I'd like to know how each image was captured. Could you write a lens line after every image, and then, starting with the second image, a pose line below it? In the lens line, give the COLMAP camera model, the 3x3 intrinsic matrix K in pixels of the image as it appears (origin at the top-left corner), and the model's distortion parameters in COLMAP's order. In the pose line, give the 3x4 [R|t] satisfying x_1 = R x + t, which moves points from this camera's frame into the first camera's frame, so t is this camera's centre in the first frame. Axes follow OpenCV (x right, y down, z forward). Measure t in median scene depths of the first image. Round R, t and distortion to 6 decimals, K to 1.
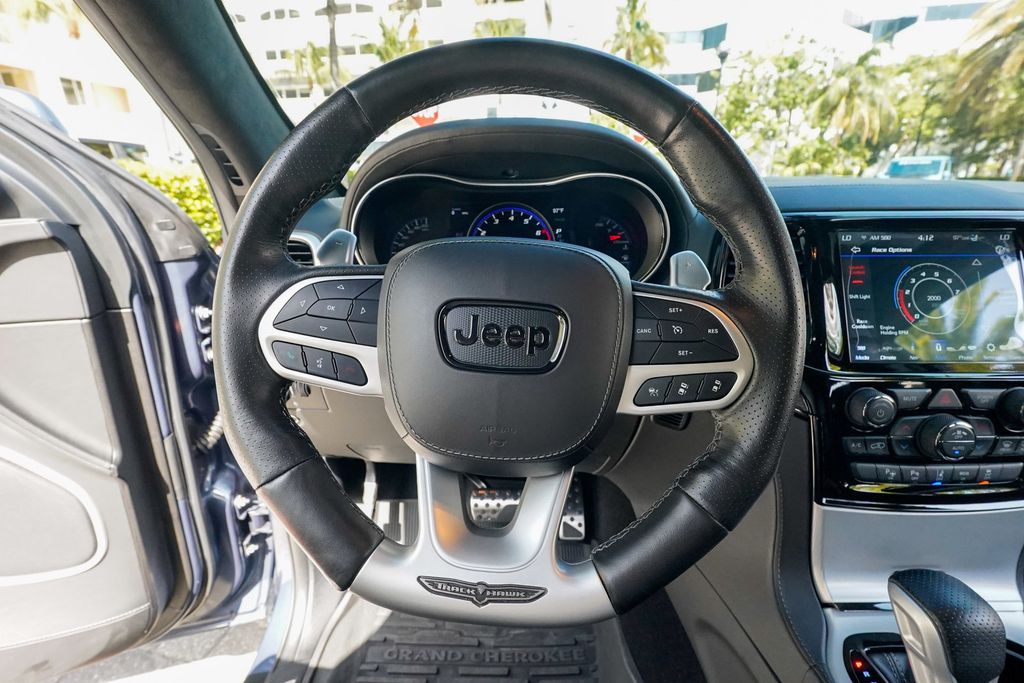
lens RADIAL K [[472.7, 0, 509.4], [0, 472.7, 344.5], [0, 0, 1]] dist [-0.006335, 0.001777]
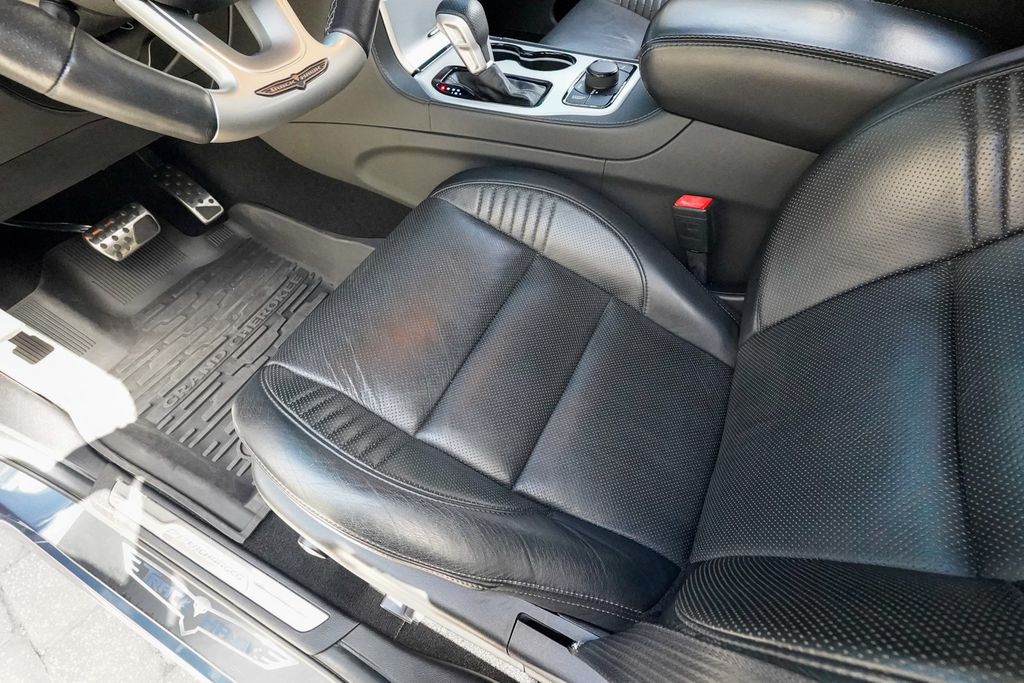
lens RADIAL K [[472.7, 0, 507.4], [0, 472.7, 343.8], [0, 0, 1]] dist [-0.006335, 0.001777]
pose [[0.437407, -0.729347, 0.526050, -0.374143], [0.298564, 0.669580, 0.680090, 0.106401], [-0.848254, -0.140417, 0.510636, -0.101516]]
